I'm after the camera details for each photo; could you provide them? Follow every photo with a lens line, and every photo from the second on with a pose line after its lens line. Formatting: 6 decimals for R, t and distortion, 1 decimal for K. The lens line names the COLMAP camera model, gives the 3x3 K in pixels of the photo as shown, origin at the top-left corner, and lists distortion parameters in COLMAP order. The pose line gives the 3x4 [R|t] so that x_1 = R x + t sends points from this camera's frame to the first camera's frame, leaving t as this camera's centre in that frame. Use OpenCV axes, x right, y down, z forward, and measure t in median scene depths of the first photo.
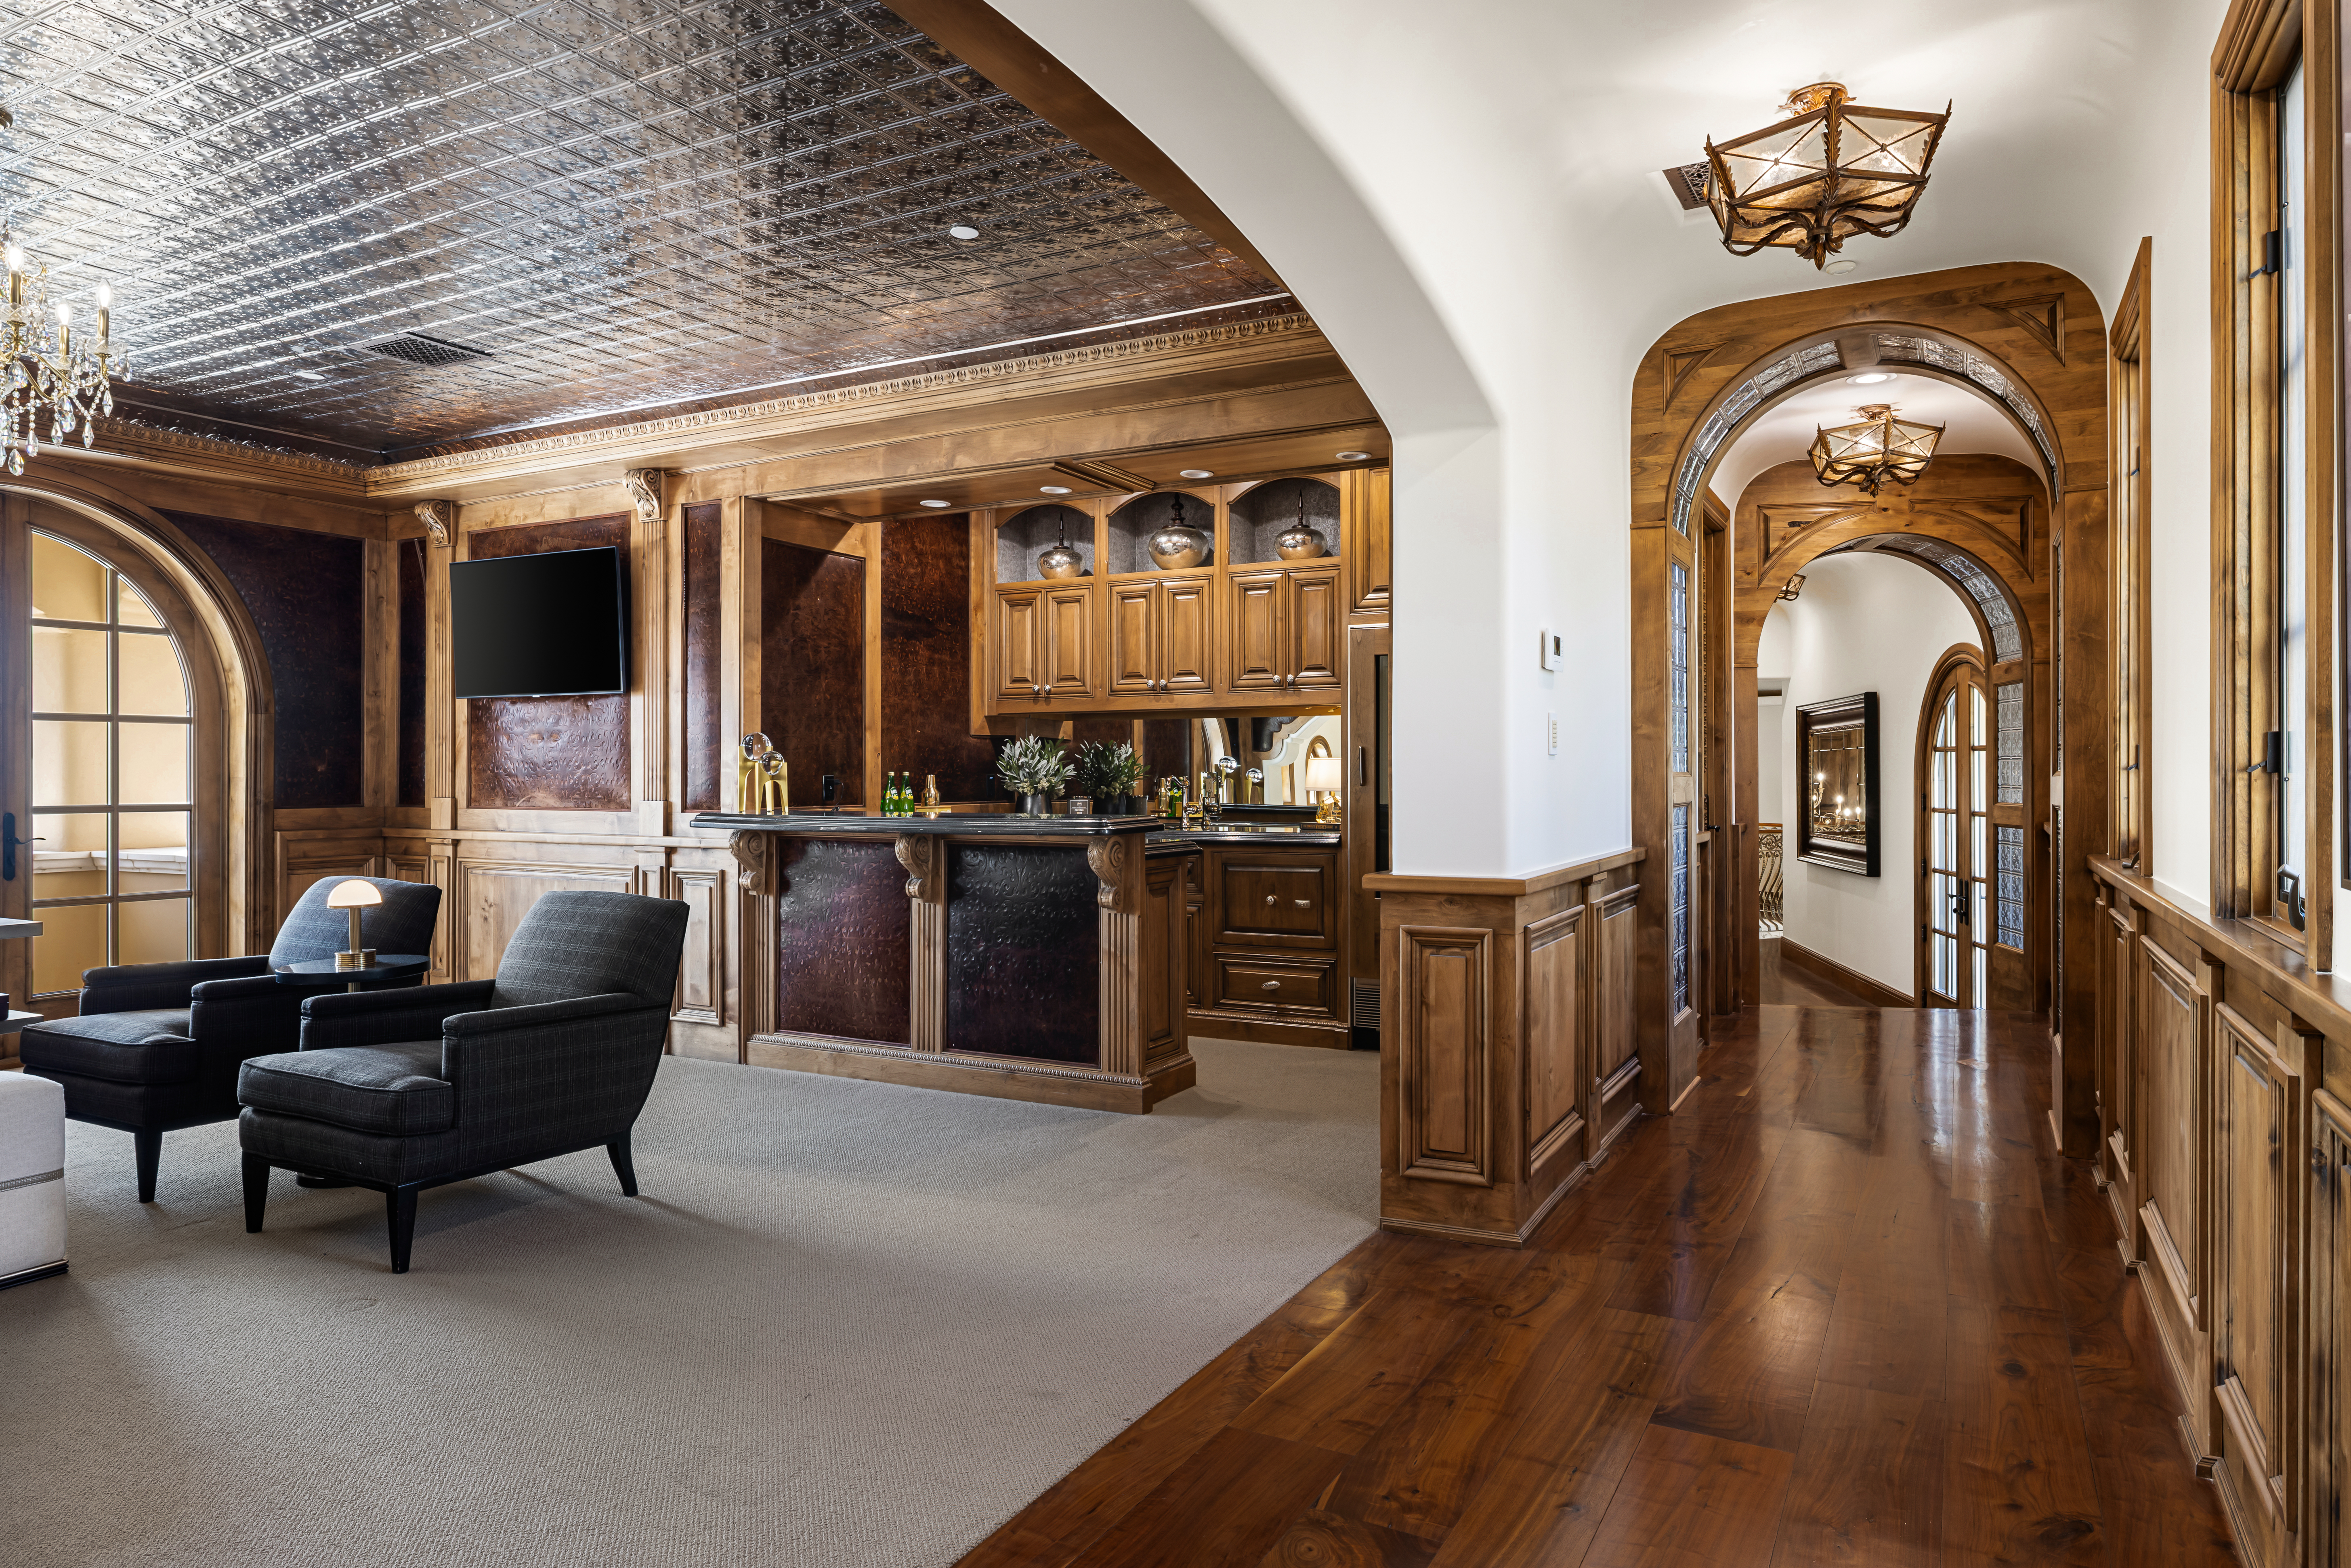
lens RADIAL K [[1446.3, 0, 1177.0], [0, 1446.3, 764.6], [0, 0, 1]] dist [-0.003973, -0.002231]
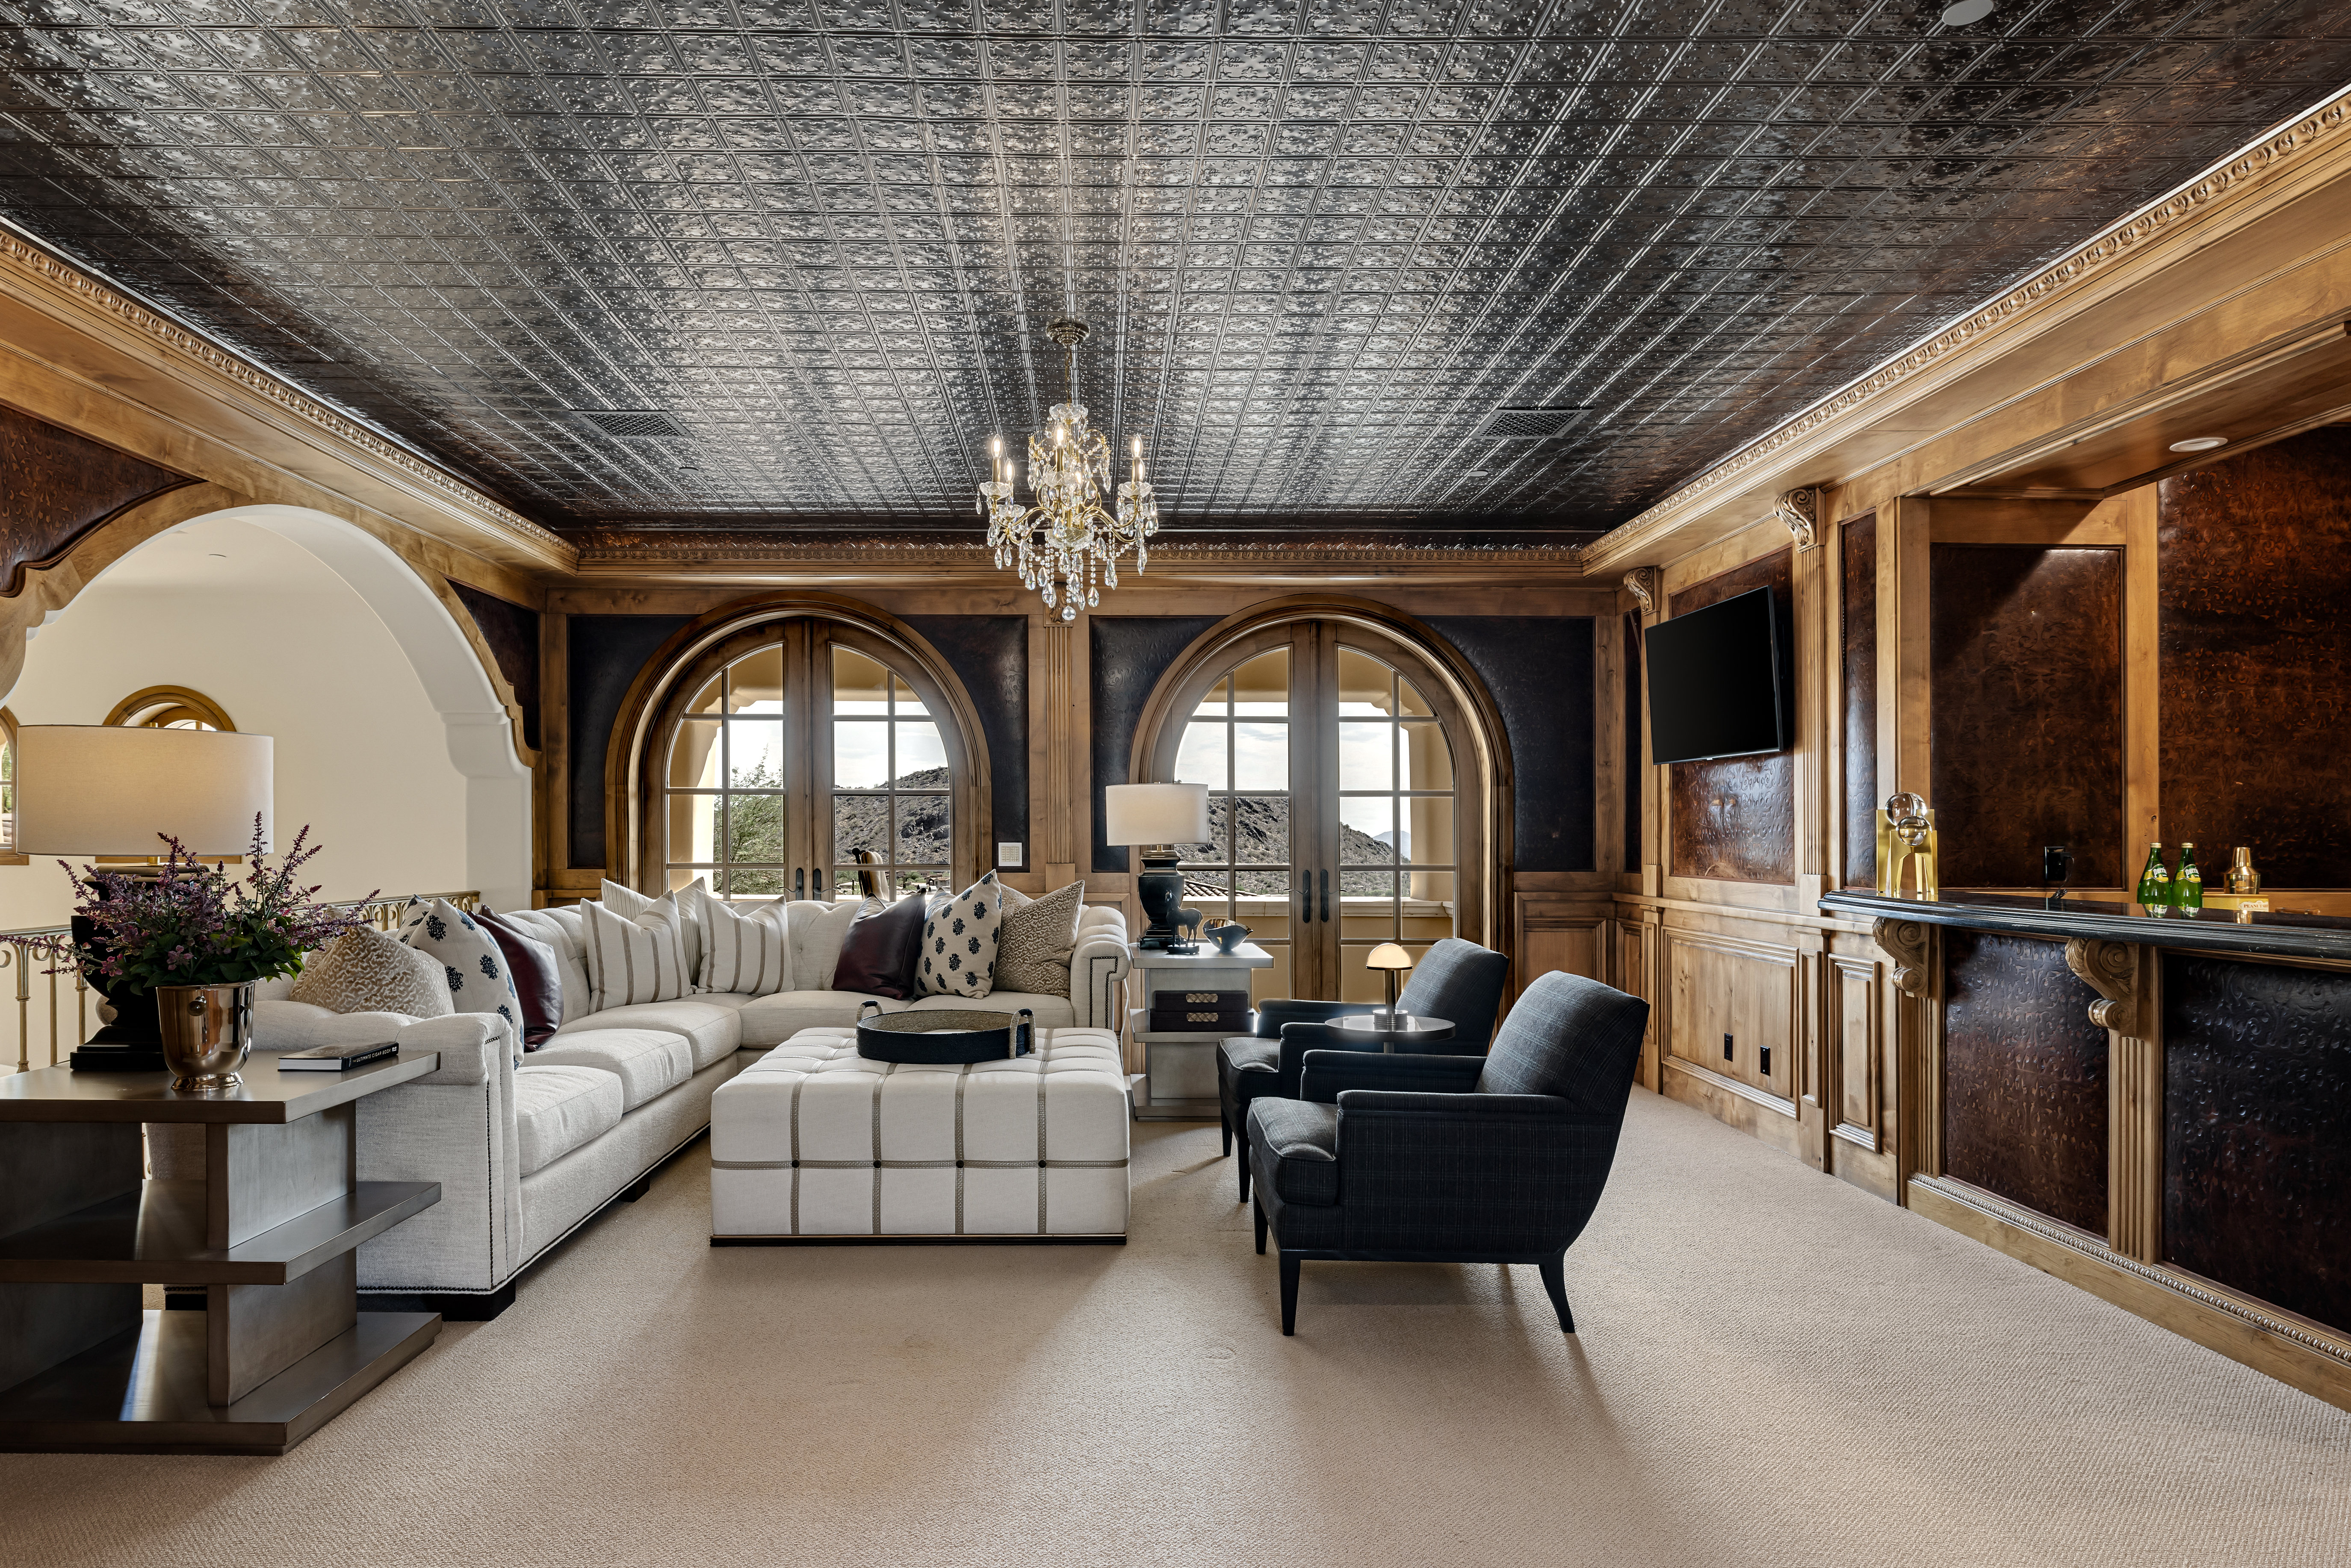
lens RADIAL K [[1321.6, 0, 1160.6], [0, 1321.6, 836.5], [0, 0, 1]] dist [0.001802, -0.000096]
pose [[0.482937, 0.004253, -0.875645, 0.137629], [0.002035, 0.999980, 0.005979, -0.002970], [0.875653, -0.004670, 0.482919, 0.277707]]
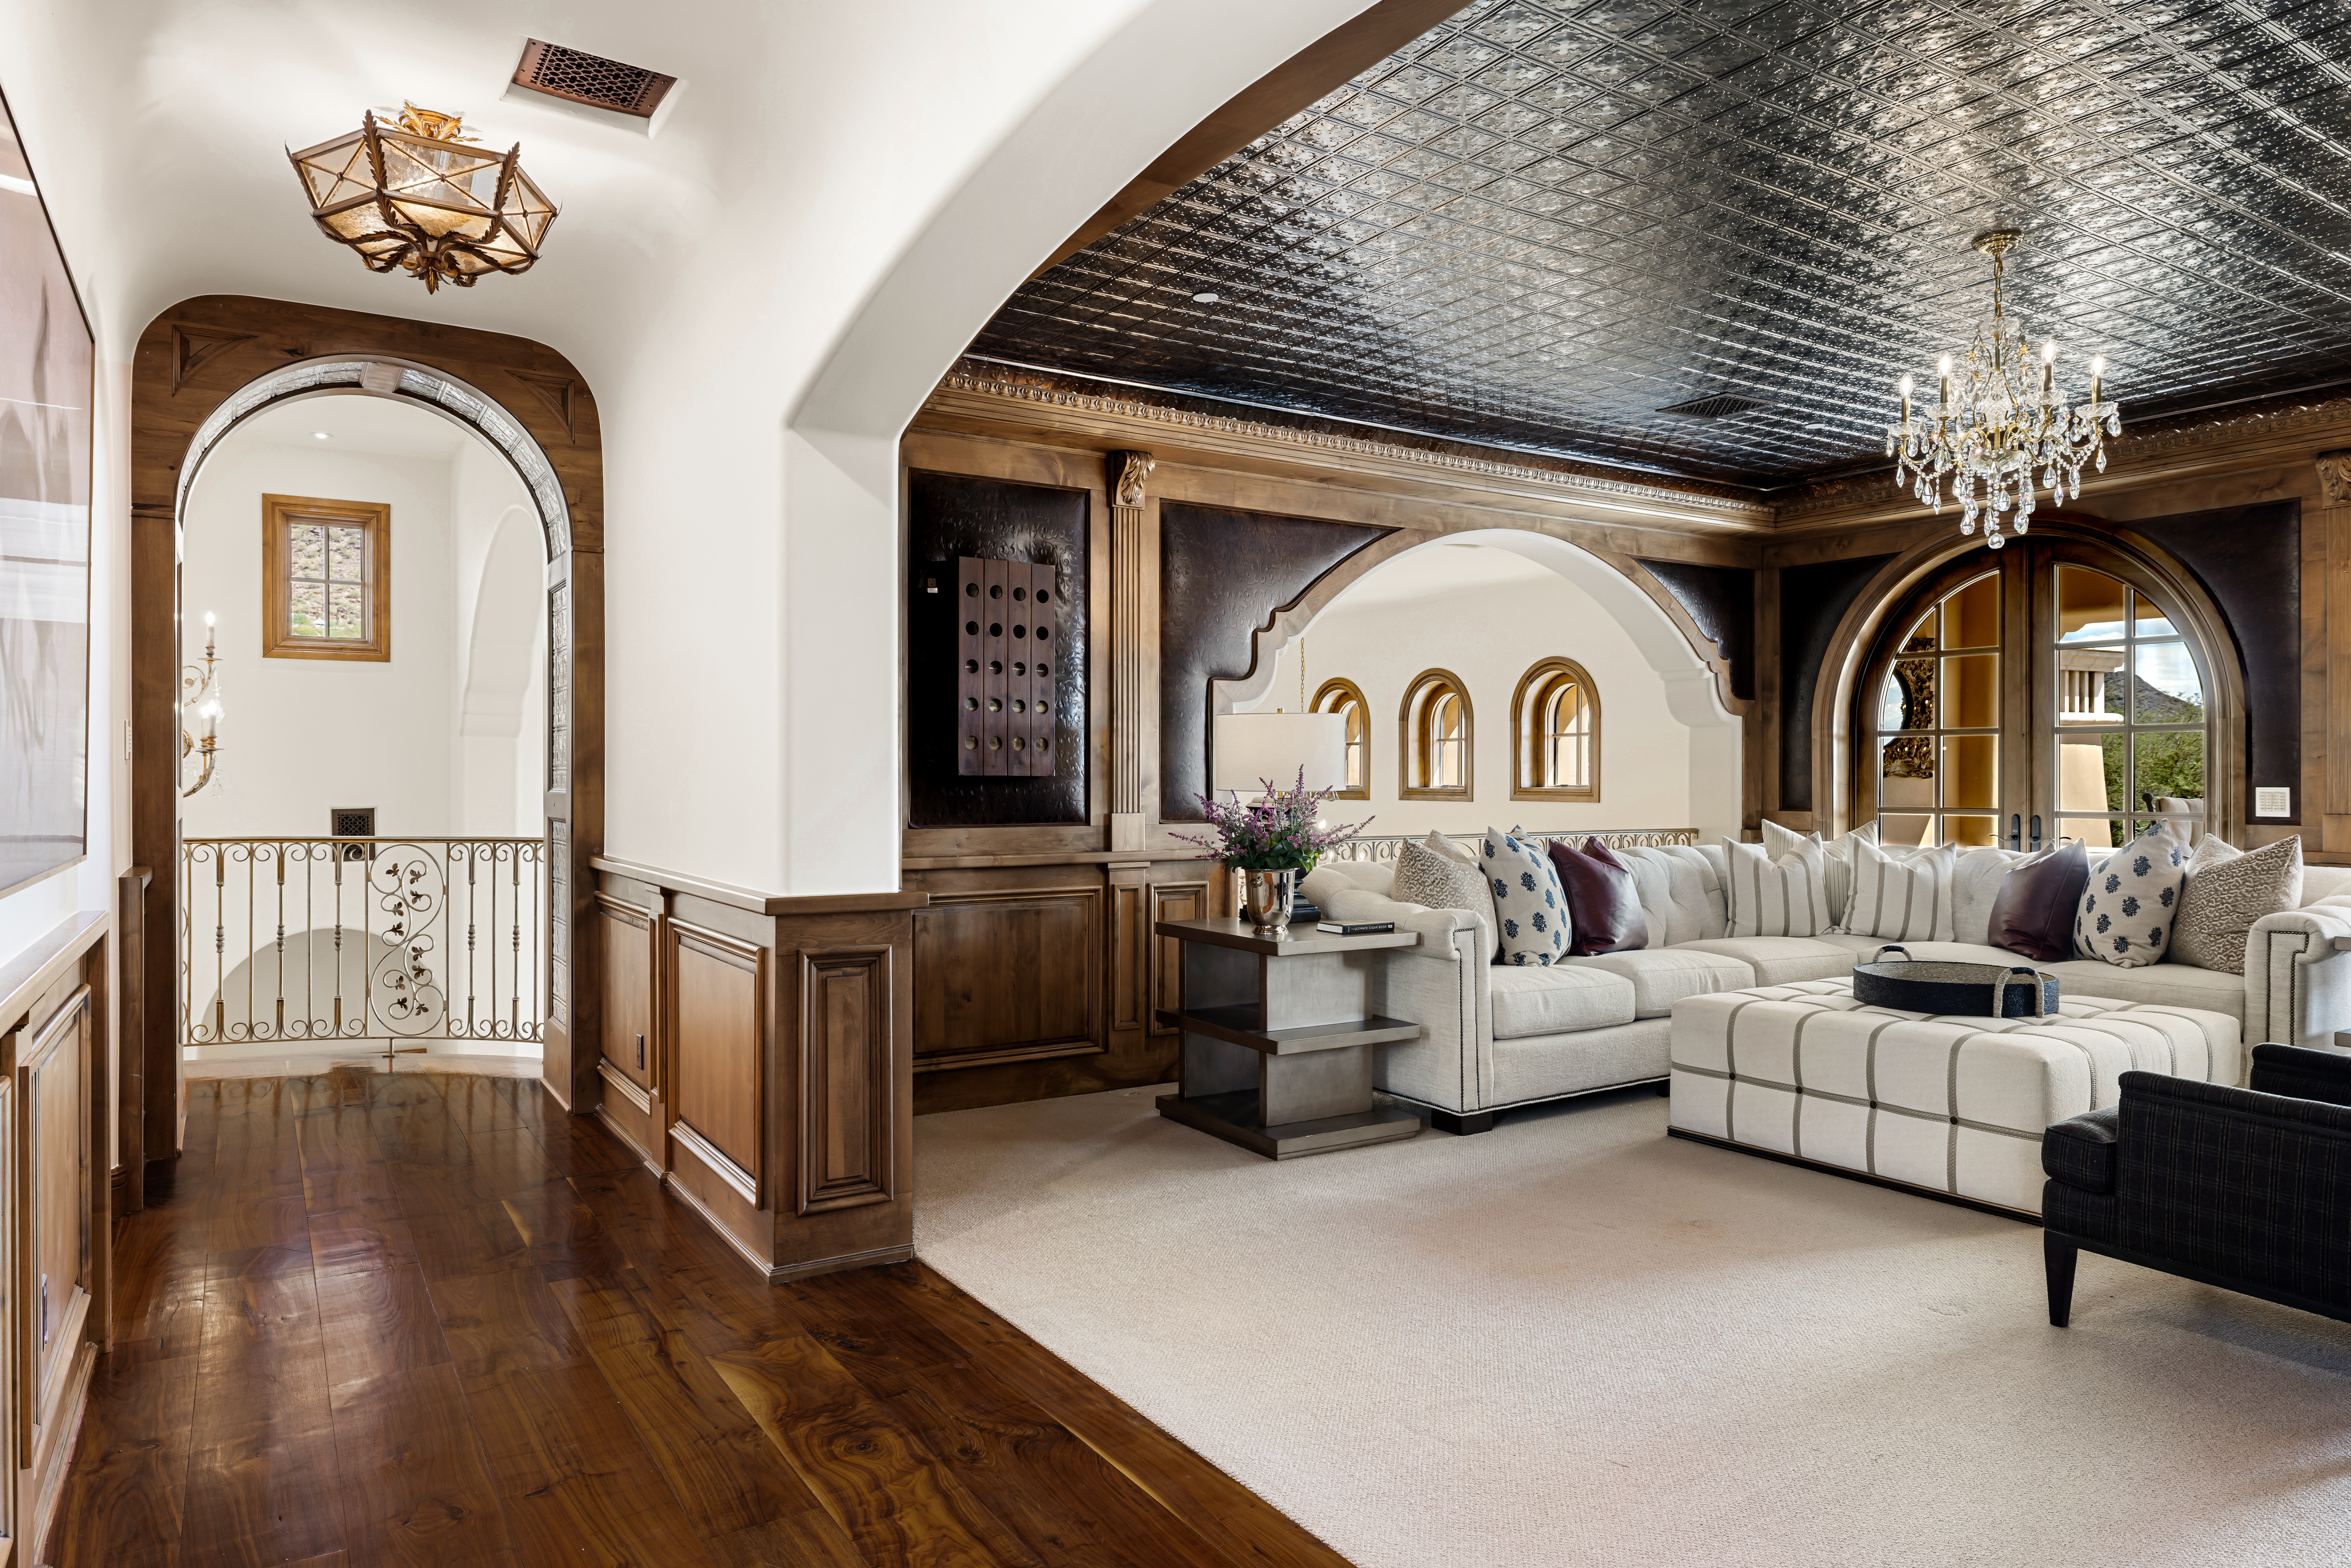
lens RADIAL K [[1474.4, 0, 1177.8], [0, 1474.4, 793.0], [0, 0, 1]] dist [-0.038380, -0.001005]
pose [[-0.492795, 0.012102, -0.870061, 0.333261], [0.006444, 0.999927, 0.010259, -0.002357], [0.870121, -0.000552, -0.492837, 0.586724]]
